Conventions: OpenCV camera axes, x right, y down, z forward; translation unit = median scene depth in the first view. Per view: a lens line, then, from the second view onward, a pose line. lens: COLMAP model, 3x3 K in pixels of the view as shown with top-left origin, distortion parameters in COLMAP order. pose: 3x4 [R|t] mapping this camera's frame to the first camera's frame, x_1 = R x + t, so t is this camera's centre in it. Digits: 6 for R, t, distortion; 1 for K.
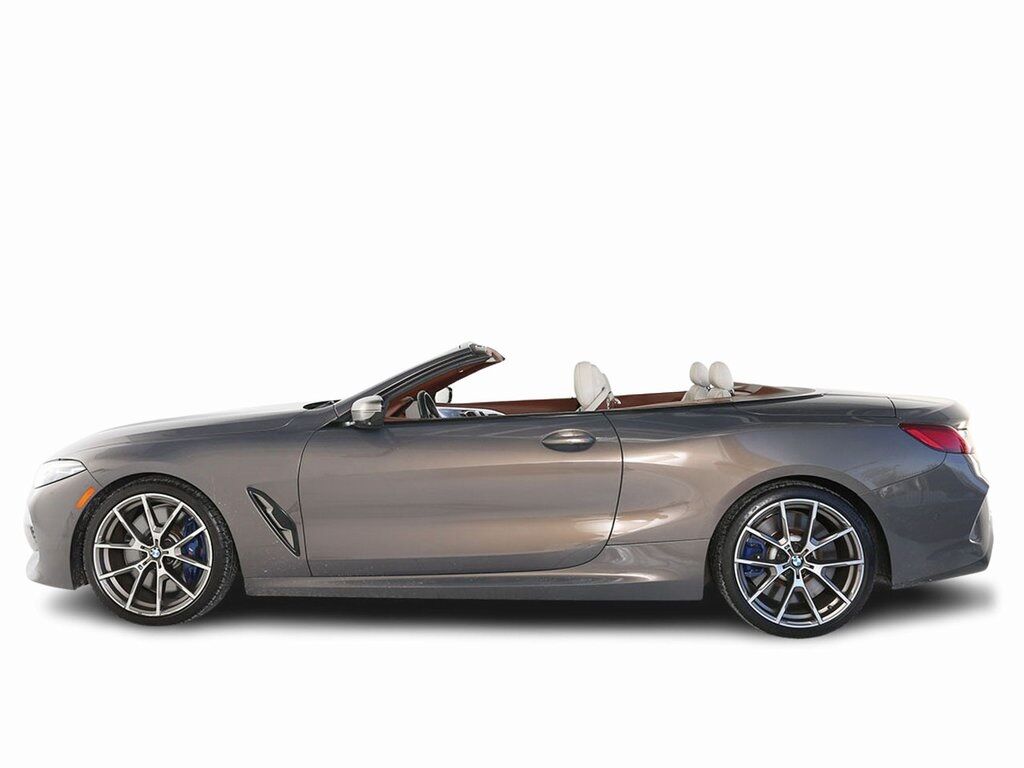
lens RADIAL K [[836.7, 0, 490.5], [0, 836.7, 373.7], [0, 0, 1]] dist [-0.049510, 0.019009]
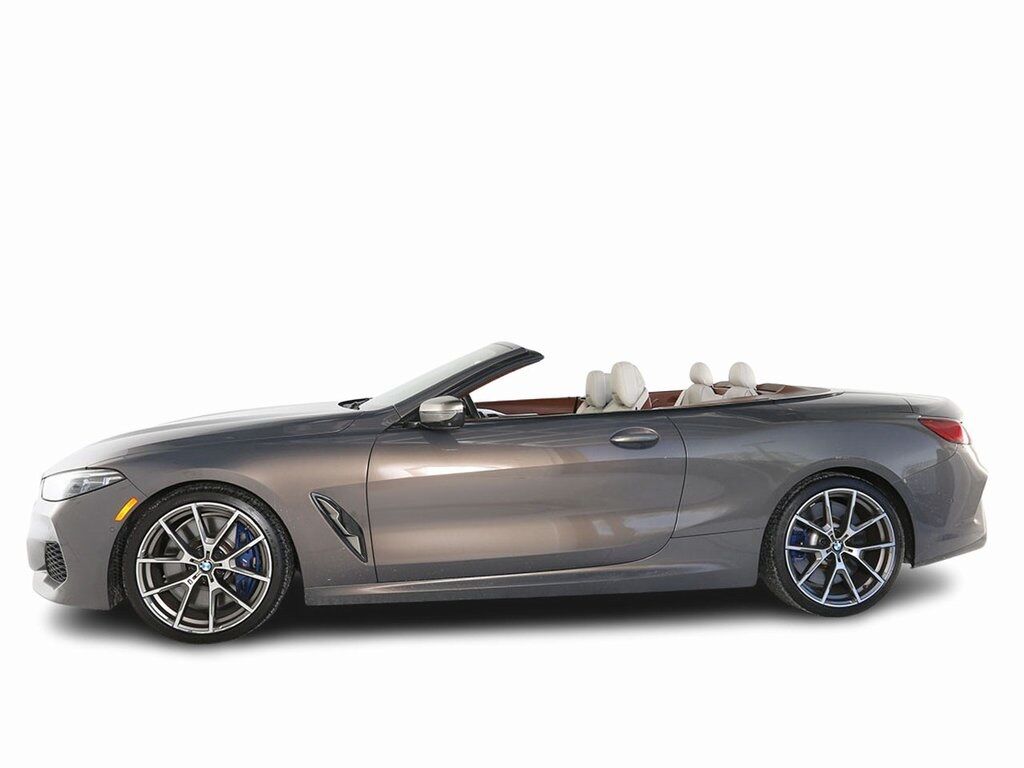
lens RADIAL K [[836.7, 0, 502.2], [0, 836.7, 382.3], [0, 0, 1]] dist [-0.049510, 0.019009]
pose [[0.981132, -0.002023, 0.193327, -0.259592], [0.001196, 0.999990, 0.004393, 0.005616], [-0.193334, -0.004078, 0.981125, 0.017686]]
